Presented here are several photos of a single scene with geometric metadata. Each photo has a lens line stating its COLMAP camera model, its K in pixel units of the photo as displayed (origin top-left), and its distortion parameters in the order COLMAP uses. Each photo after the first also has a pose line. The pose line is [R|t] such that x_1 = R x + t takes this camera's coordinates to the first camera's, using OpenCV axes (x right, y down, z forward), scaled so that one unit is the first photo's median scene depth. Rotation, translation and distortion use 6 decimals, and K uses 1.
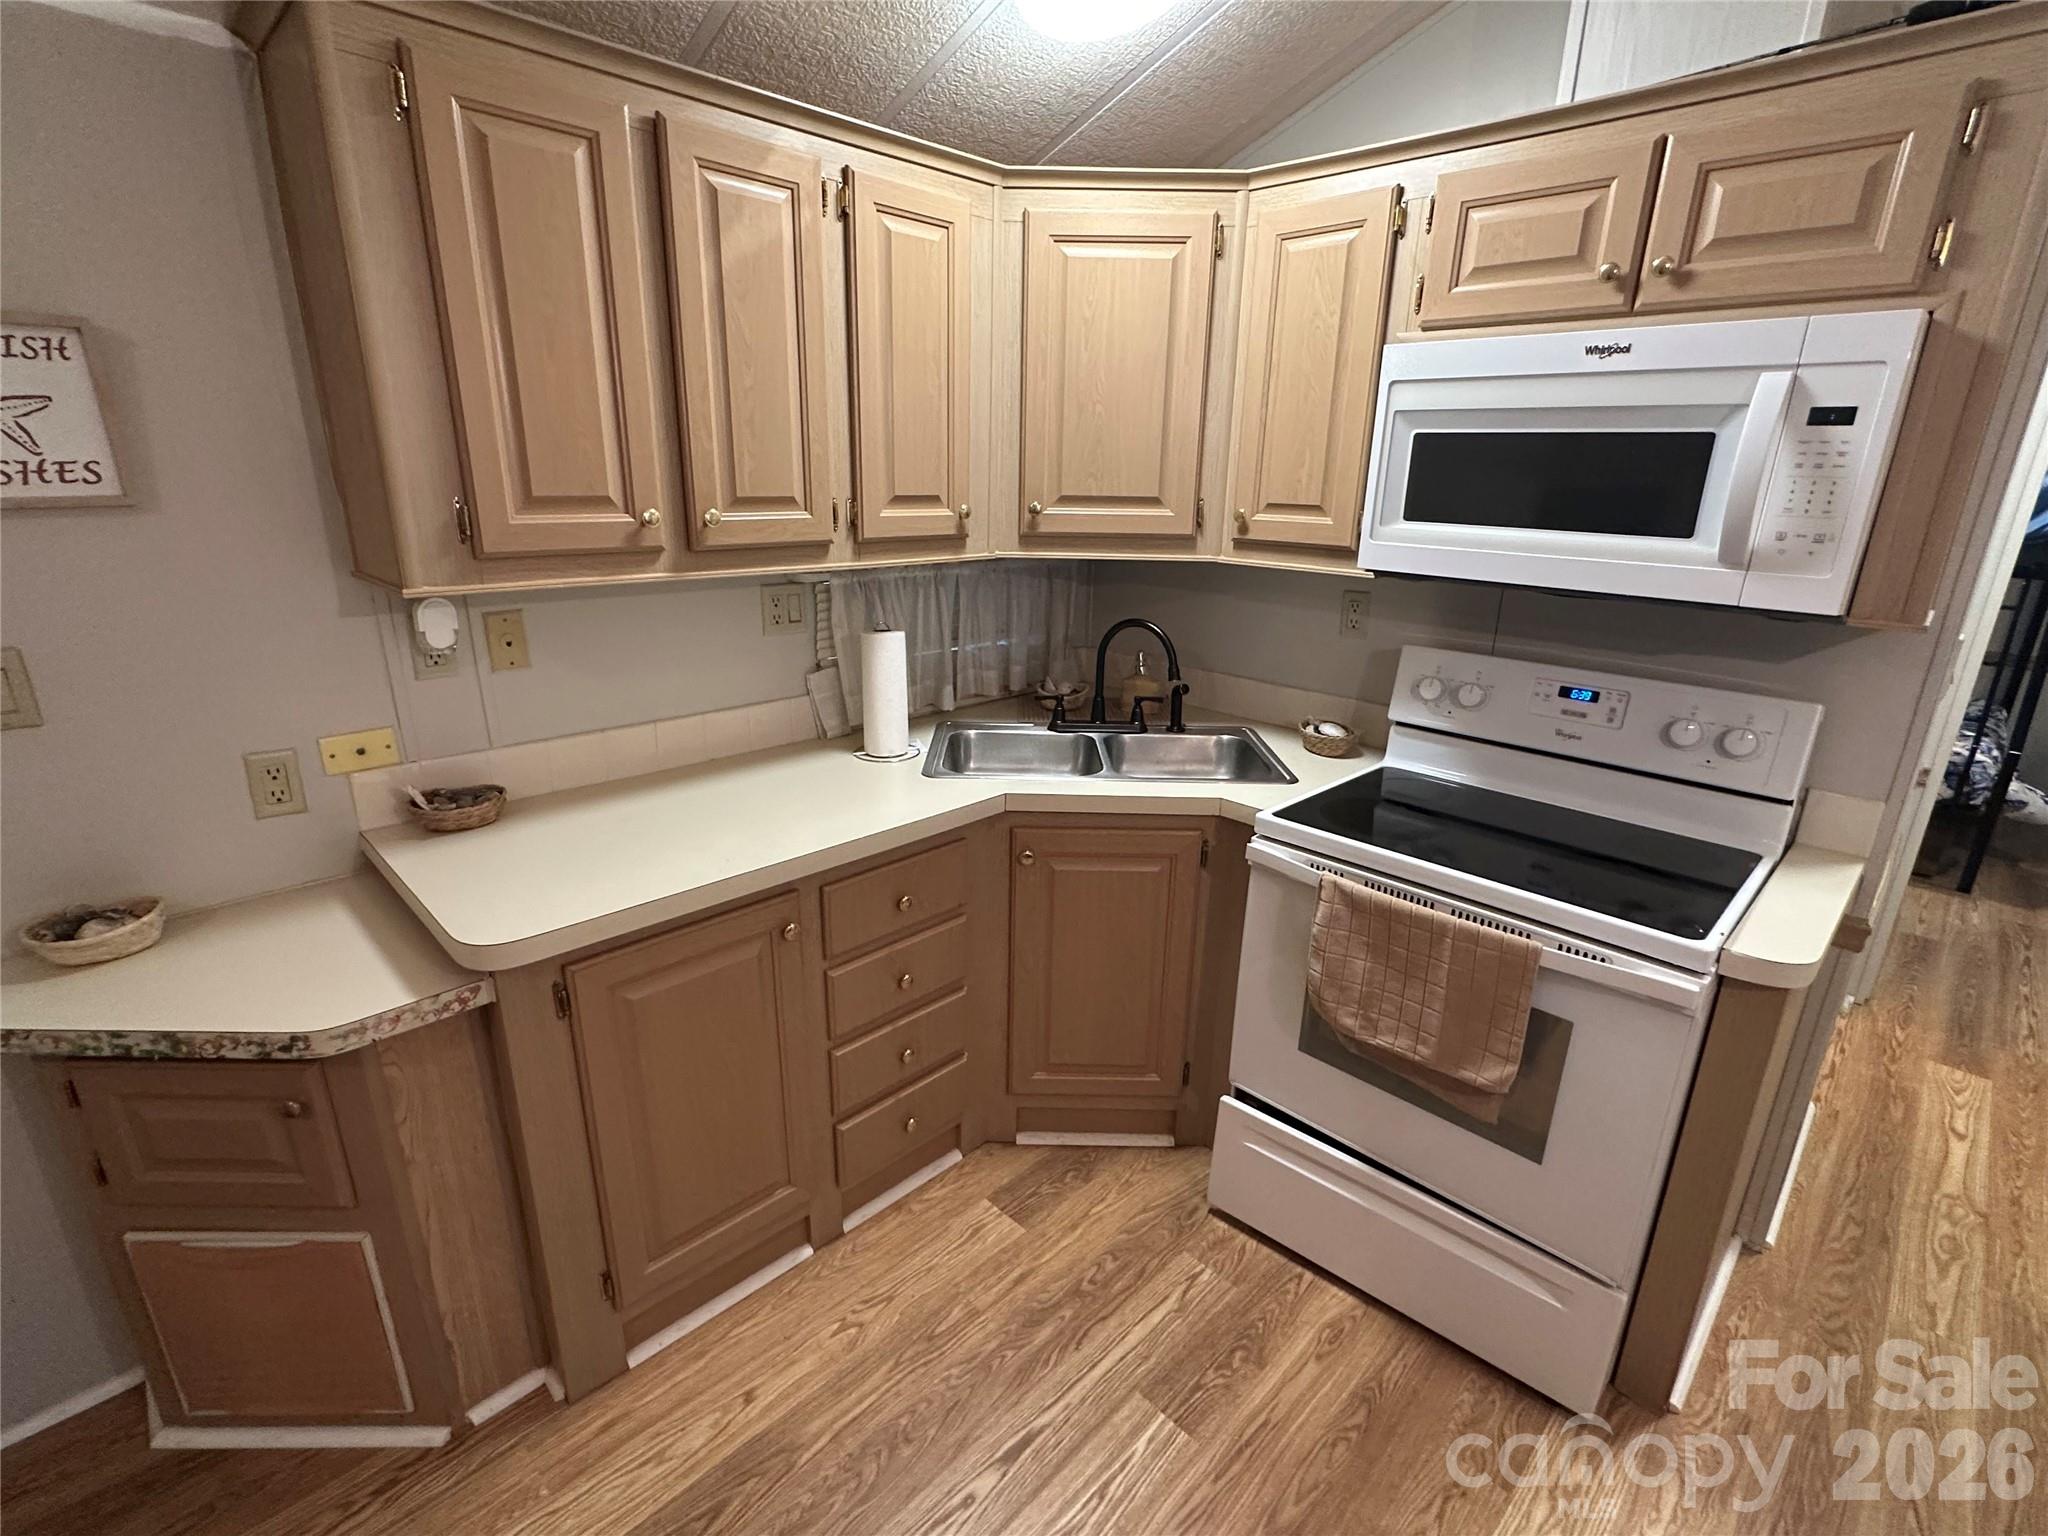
lens RADIAL K [[955.3, 0, 1024.0], [0, 955.3, 768.0], [0, 0, 1]] dist [0.001615, -0.000092]
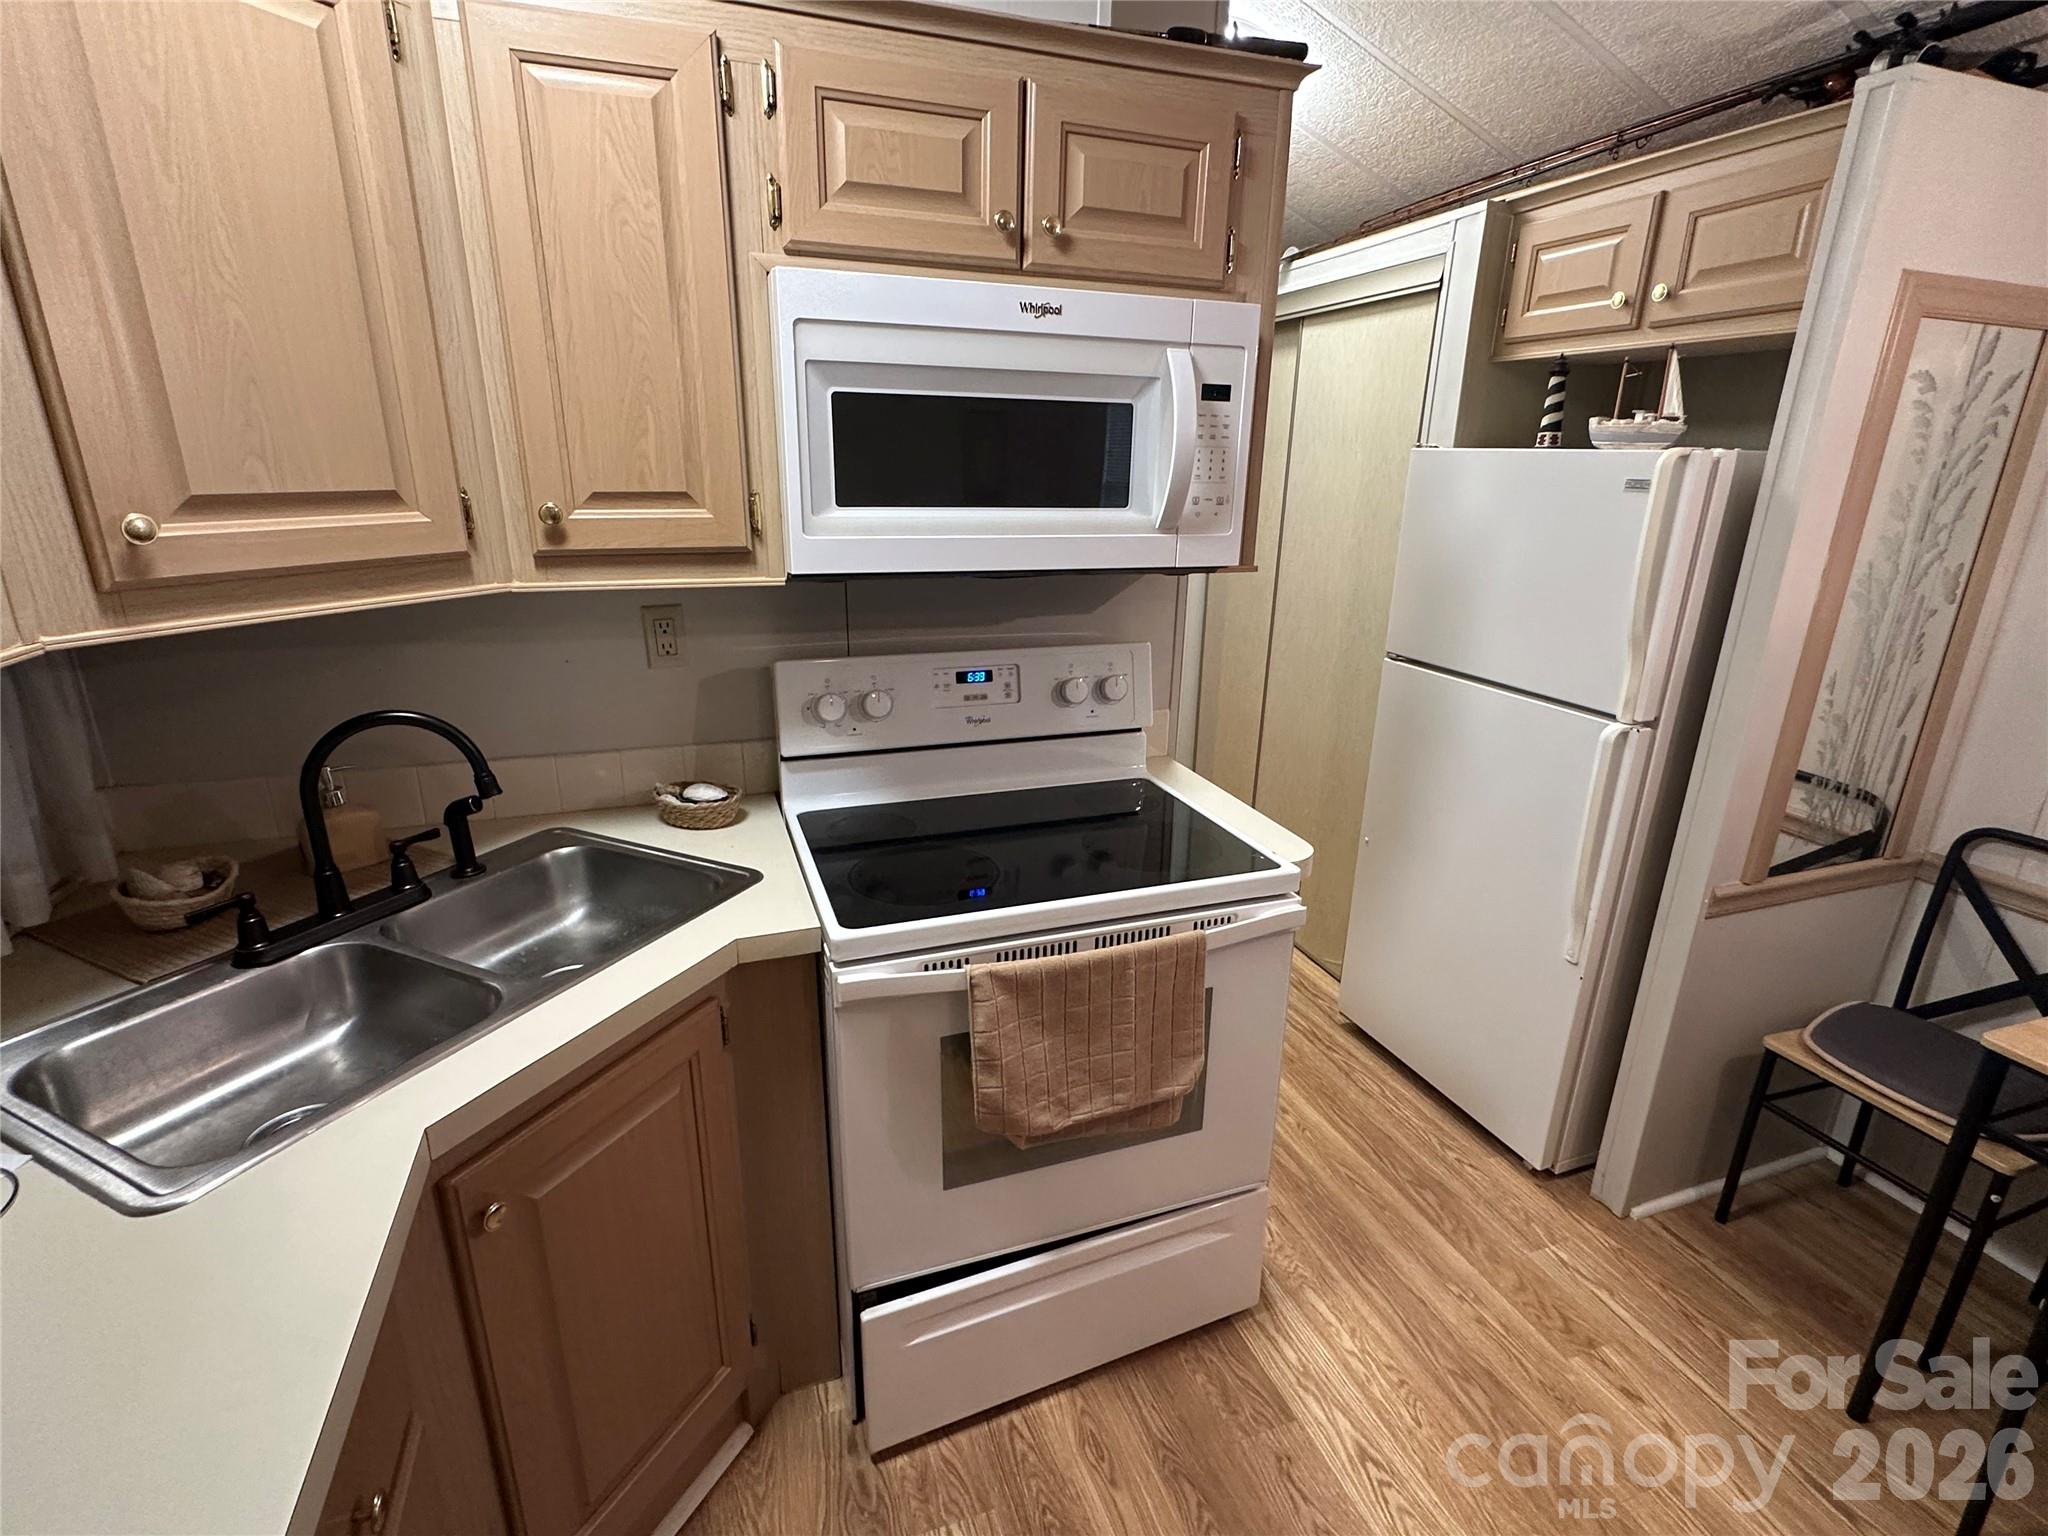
lens RADIAL K [[972.9, 0, 1020.1], [0, 972.9, 772.4], [0, 0, 1]] dist [-0.000839, -0.000622]
pose [[0.427606, -0.291230, 0.855768, -0.270608], [0.269839, 0.944643, 0.186643, -0.161100], [-0.862752, 0.151110, 0.482520, 0.520185]]
